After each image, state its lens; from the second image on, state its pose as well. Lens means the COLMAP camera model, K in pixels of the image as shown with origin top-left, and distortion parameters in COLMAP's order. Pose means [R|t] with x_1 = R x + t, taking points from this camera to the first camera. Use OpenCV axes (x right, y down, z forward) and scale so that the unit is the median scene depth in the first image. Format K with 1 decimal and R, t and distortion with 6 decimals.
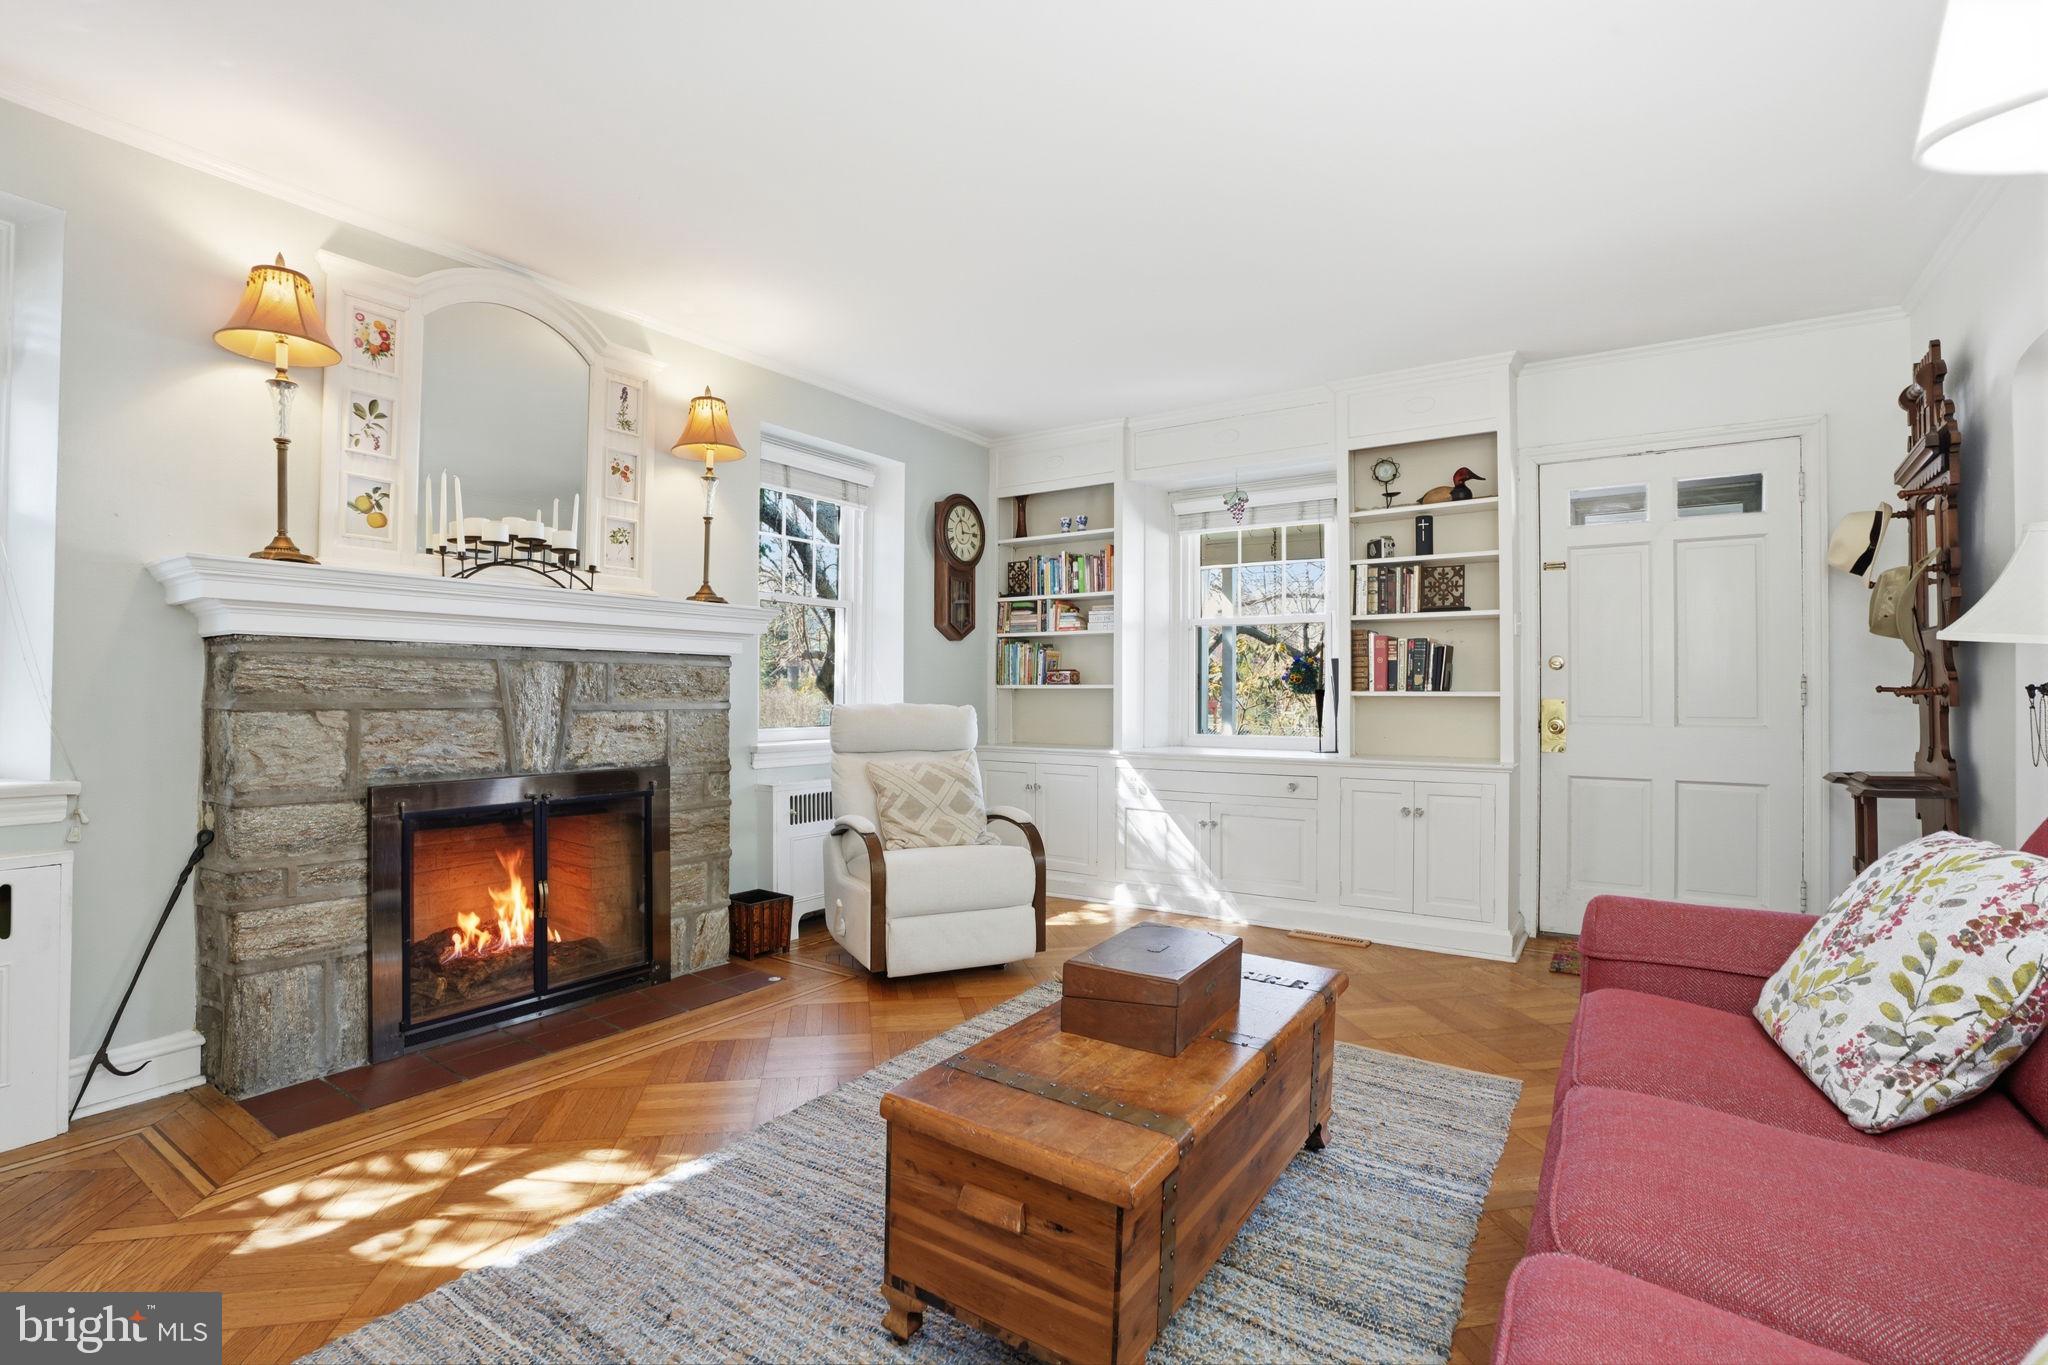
lens RADIAL K [[943.1, 0, 1020.7], [0, 943.1, 676.2], [0, 0, 1]] dist [-0.067496, 0.024252]
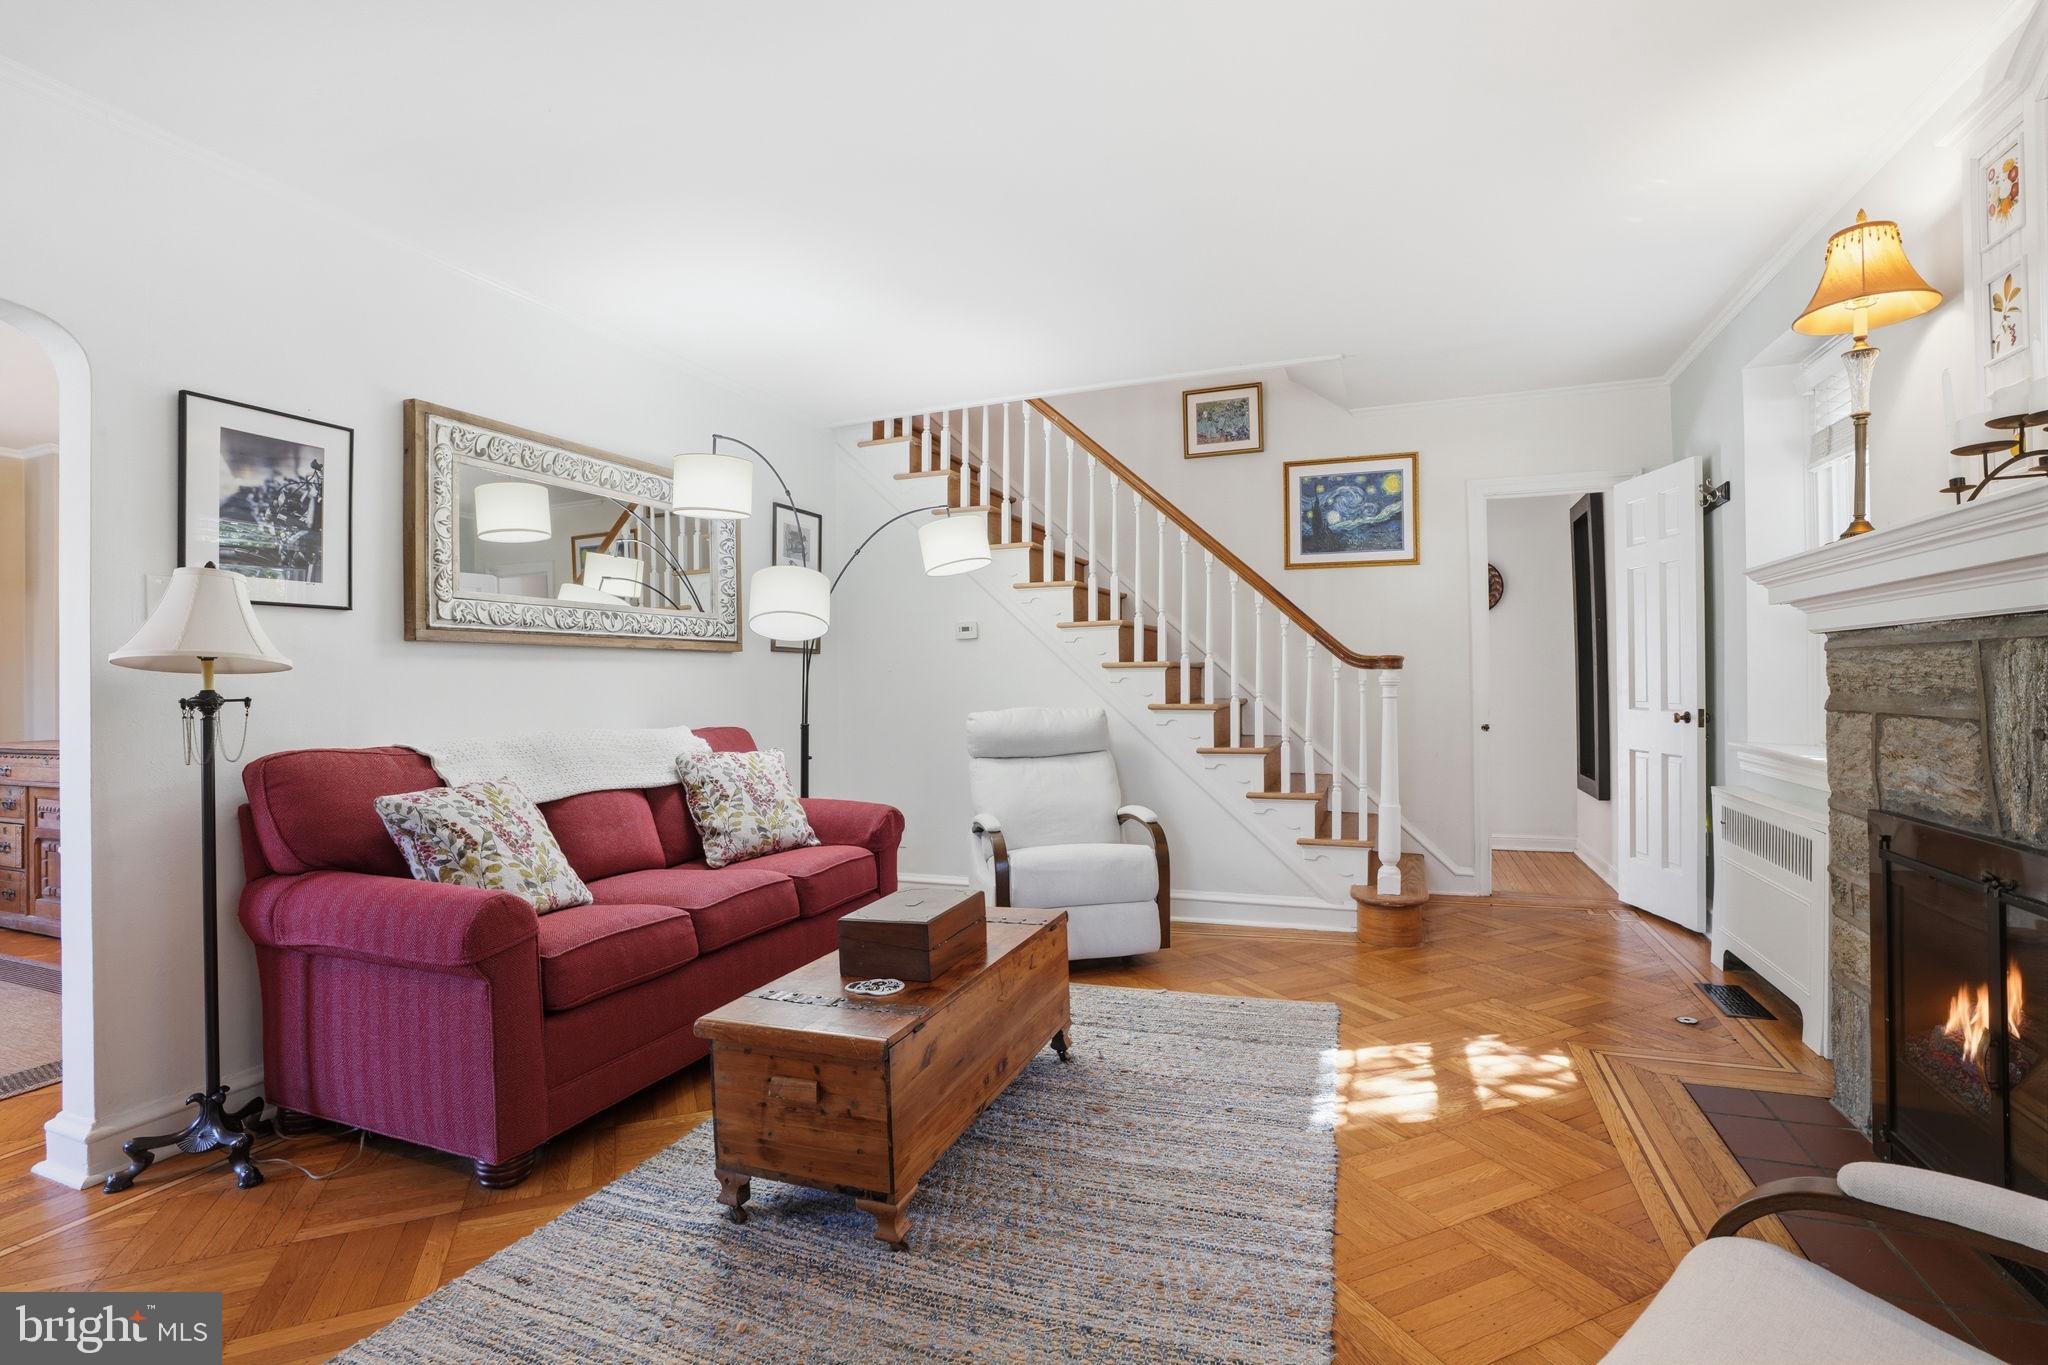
lens RADIAL K [[943.1, 0, 1020.7], [0, 943.1, 676.2], [0, 0, 1]] dist [-0.067496, 0.024252]
pose [[-0.972999, 0.007268, -0.230694, 0.267764], [0.010330, 0.999874, -0.012069, 0.005228], [0.230577, -0.014127, -0.972952, 2.069646]]
